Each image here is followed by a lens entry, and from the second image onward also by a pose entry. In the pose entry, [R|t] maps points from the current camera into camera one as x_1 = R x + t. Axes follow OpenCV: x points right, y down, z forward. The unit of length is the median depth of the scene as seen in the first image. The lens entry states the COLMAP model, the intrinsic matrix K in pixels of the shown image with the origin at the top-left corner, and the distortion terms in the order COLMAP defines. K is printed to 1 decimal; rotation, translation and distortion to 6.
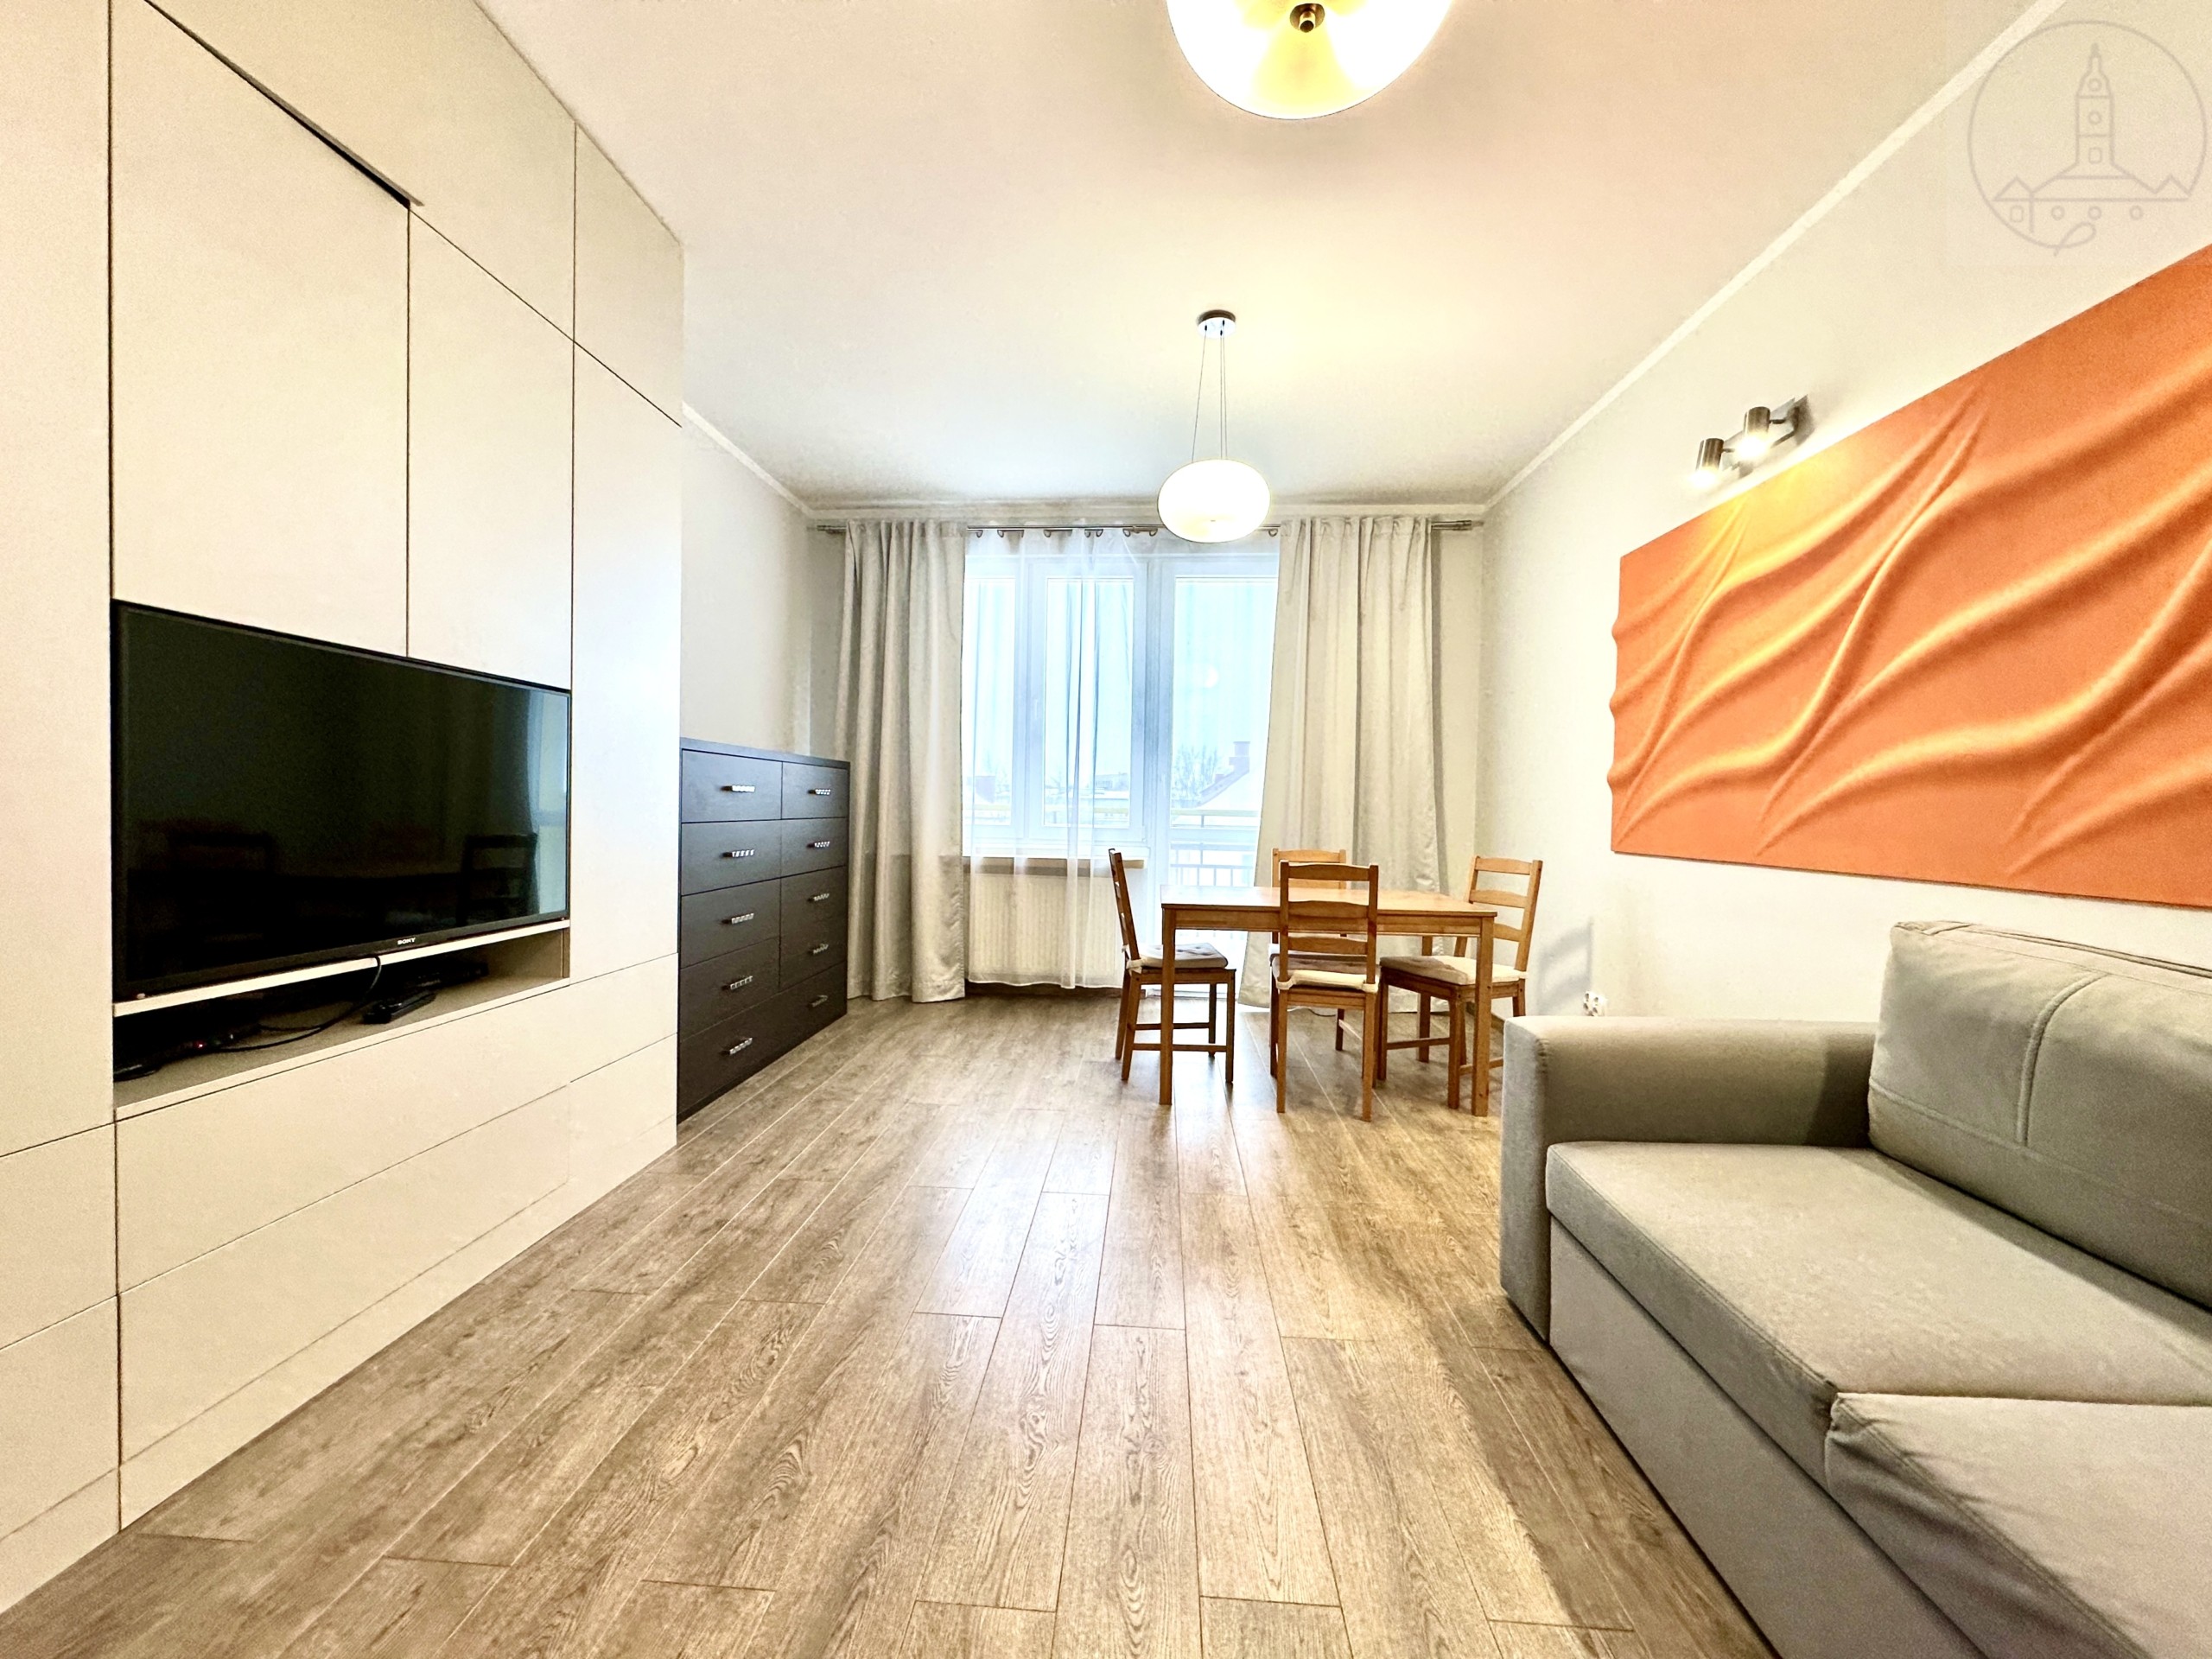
lens RADIAL K [[878.6, 0, 1102.9], [0, 878.6, 828.6], [0, 0, 1]] dist [-0.003113, 0.000618]
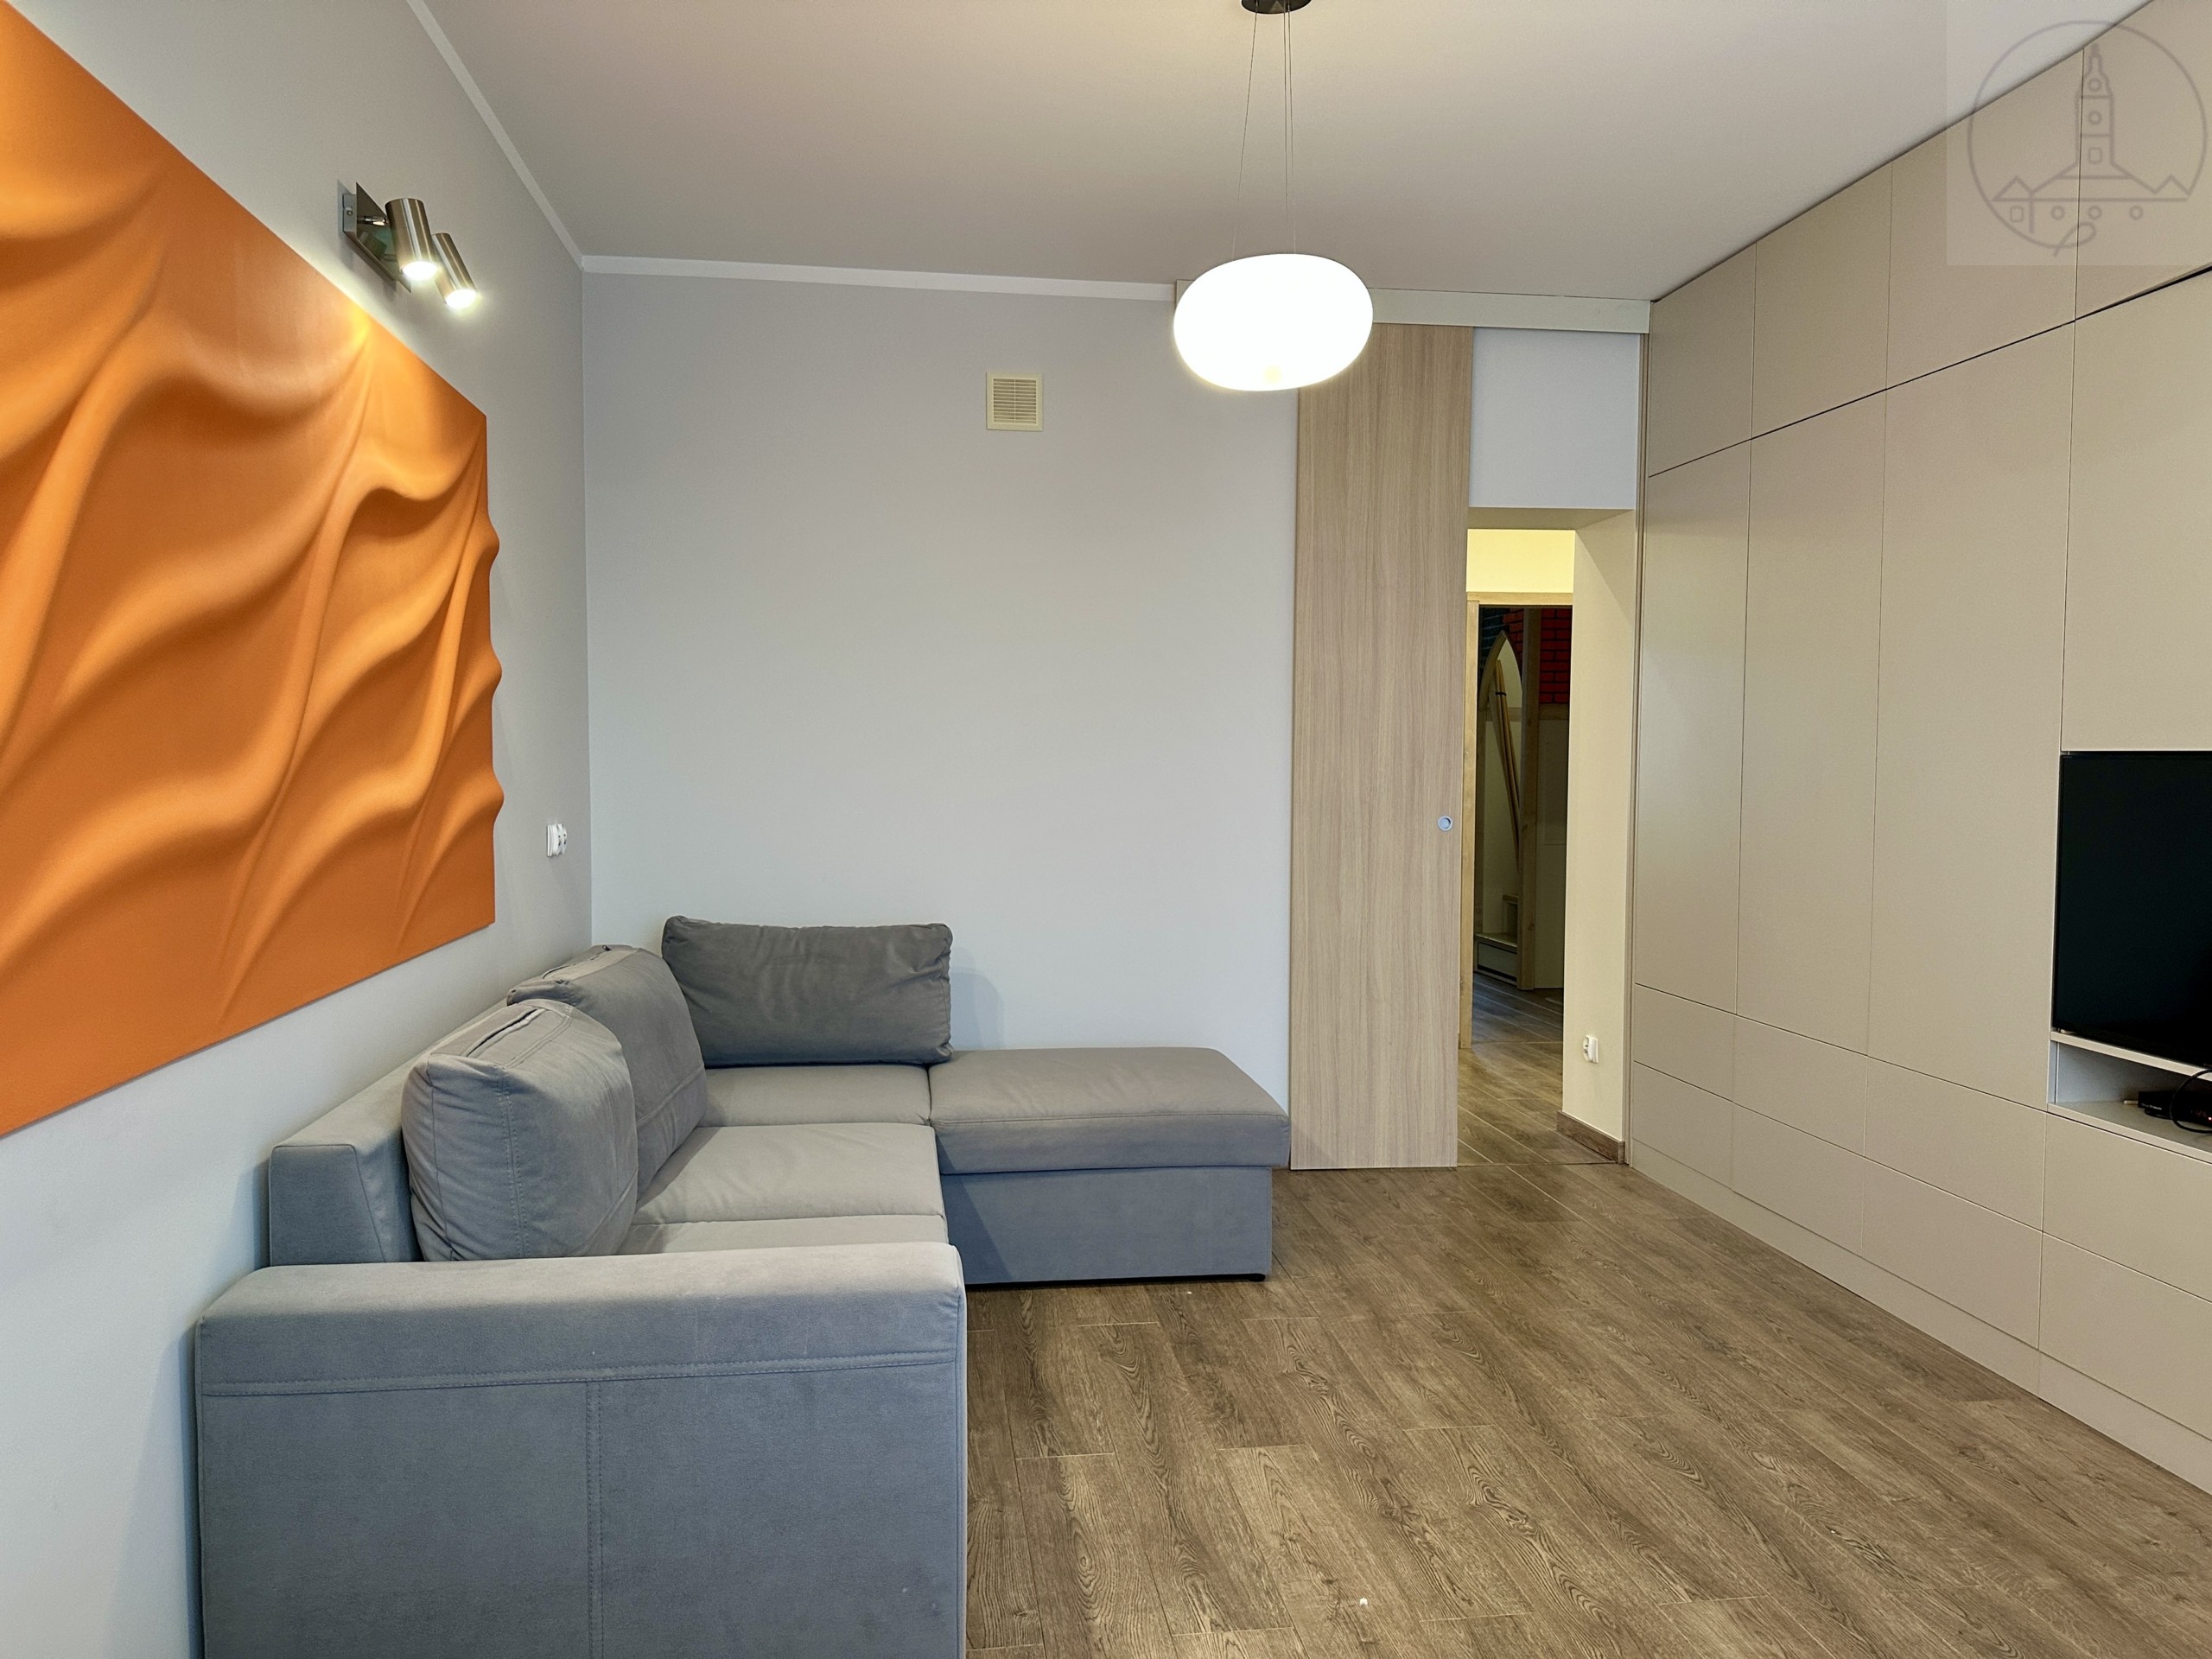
lens RADIAL K [[1537.8, 0, 1113.7], [0, 1537.8, 832.3], [0, 0, 1]] dist [0.093822, -0.158735]
pose [[-0.980358, -0.014096, -0.196721, 0.423216], [-0.027643, 0.997418, 0.066287, -0.119463], [0.195279, 0.070423, -0.978216, 1.506952]]
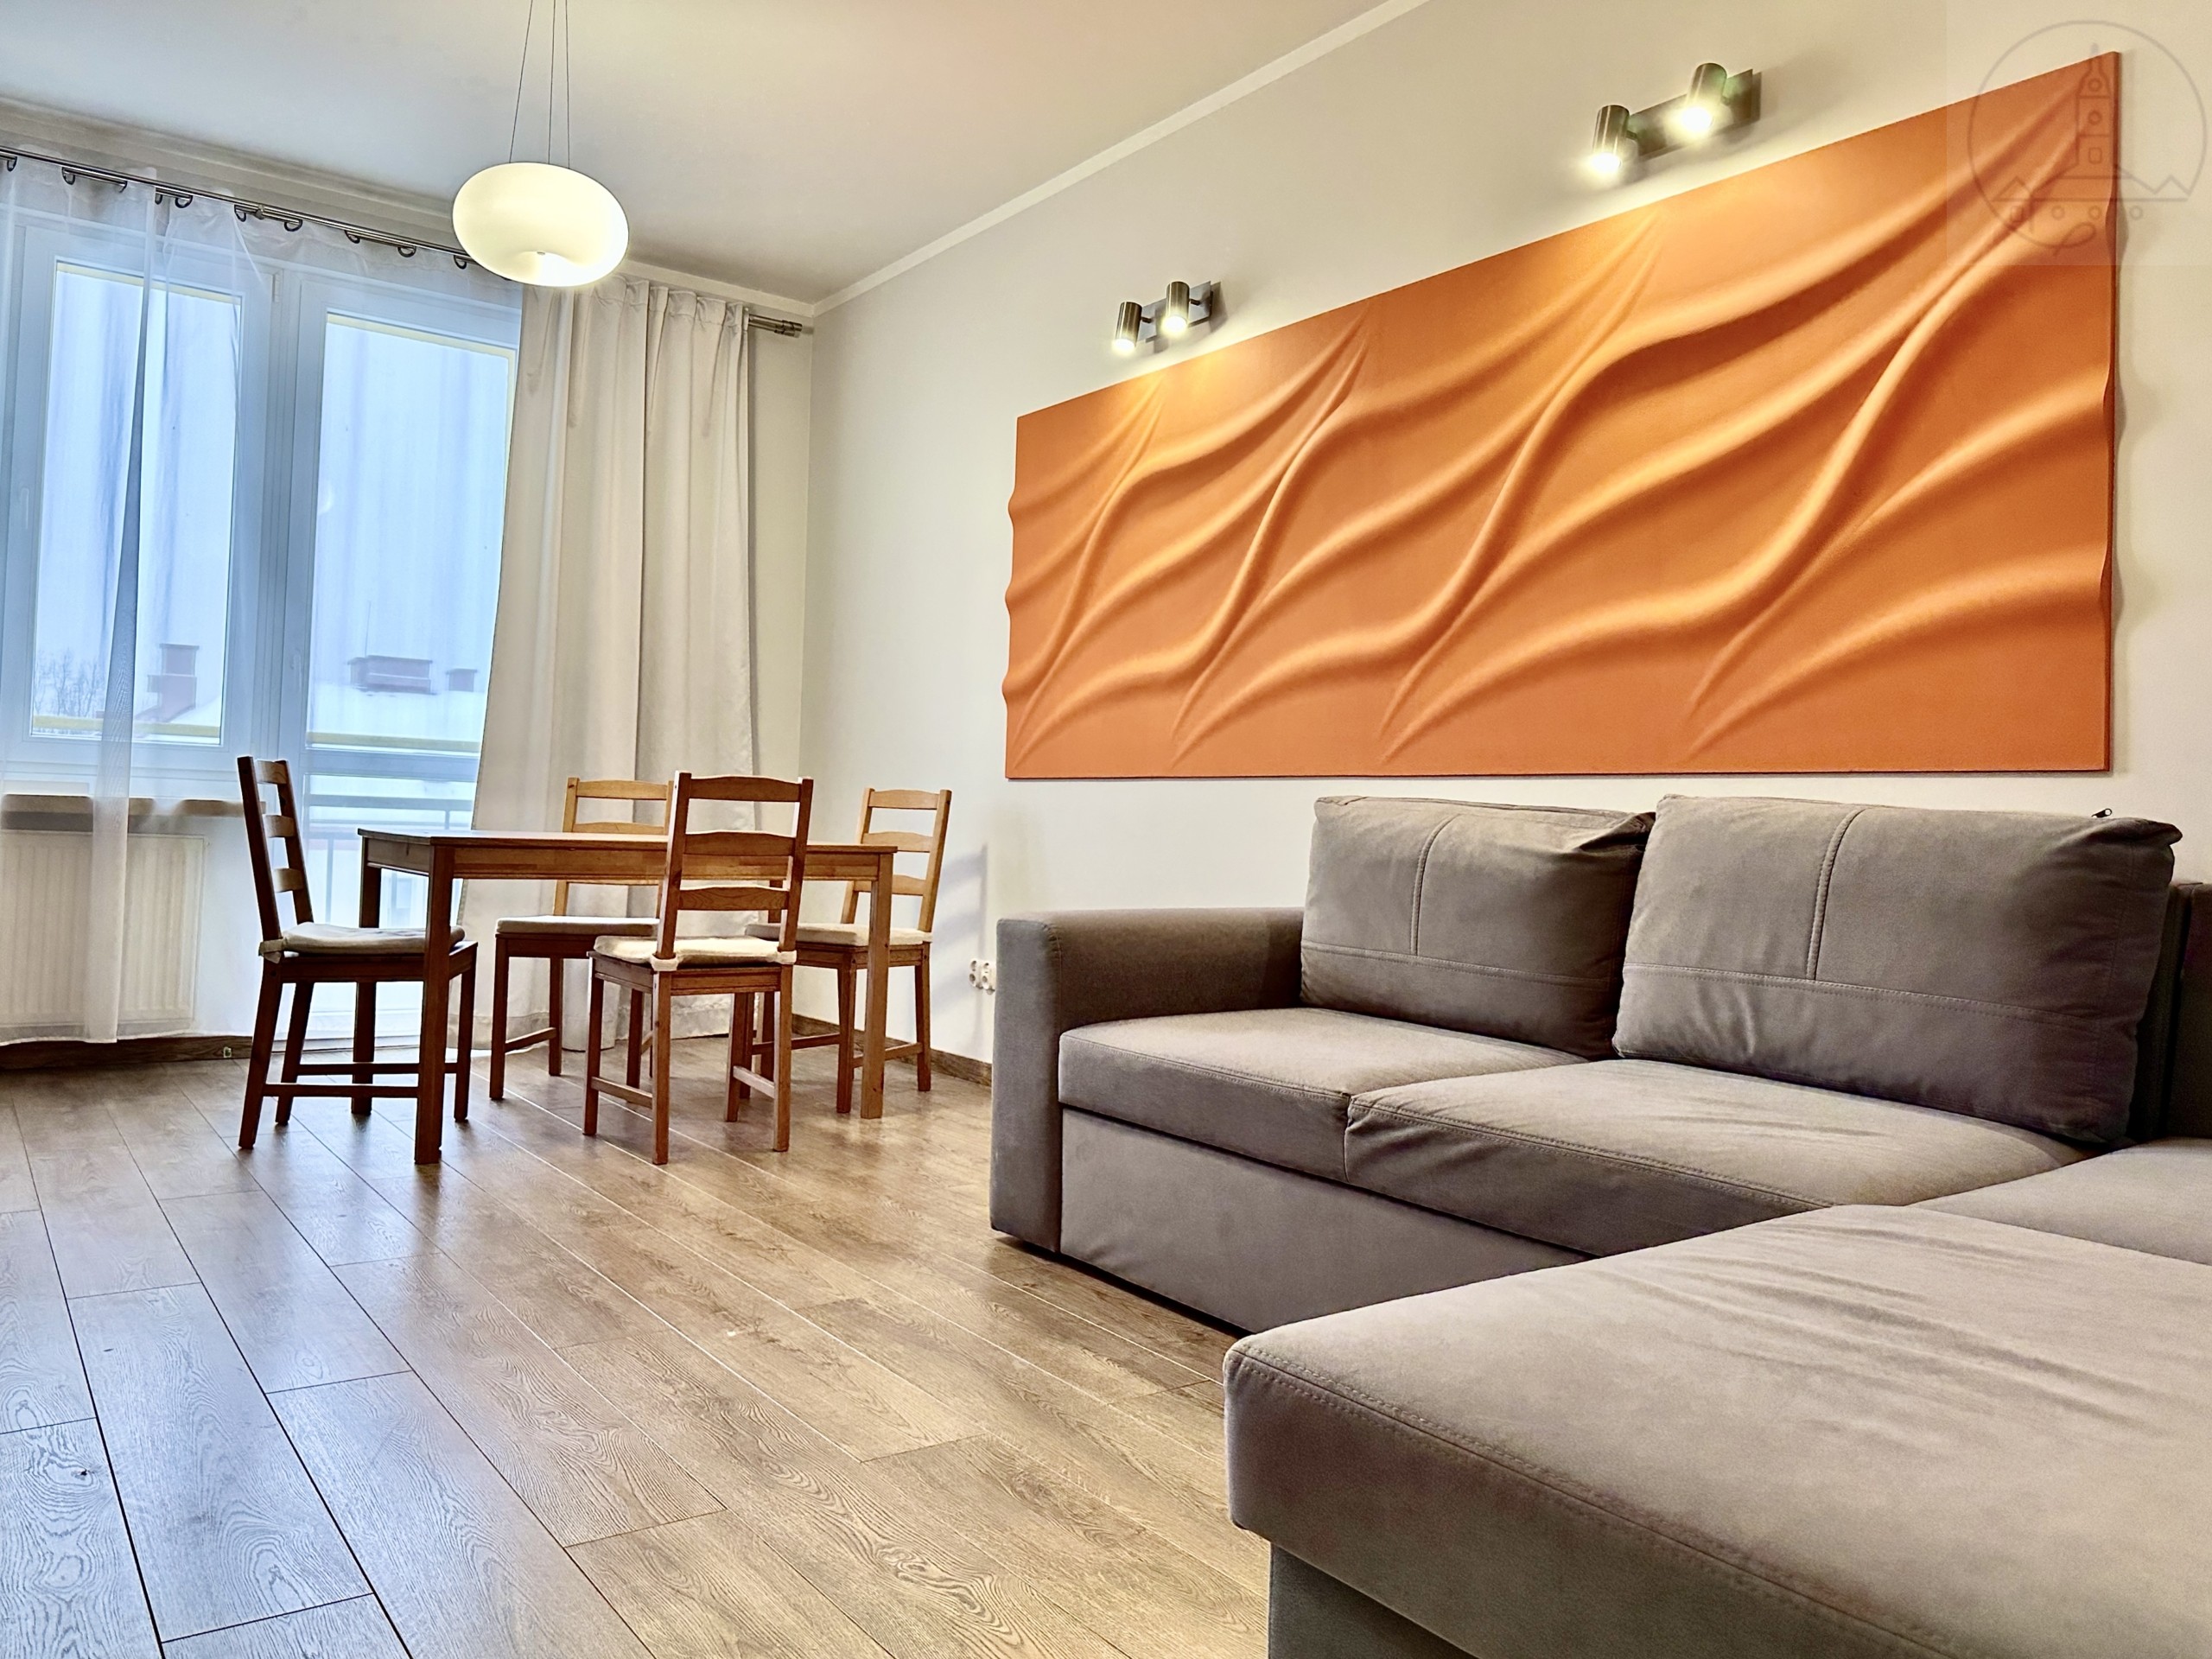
lens RADIAL K [[1576.9, 0, 1097.3], [0, 1576.9, 775.2], [0, 0, 1]] dist [0.122853, -0.176779]
pose [[0.768801, 0.028414, 0.638856, -0.359191], [-0.004122, 0.999212, -0.039482, 0.101916], [-0.639475, 0.027721, 0.768312, -0.213232]]
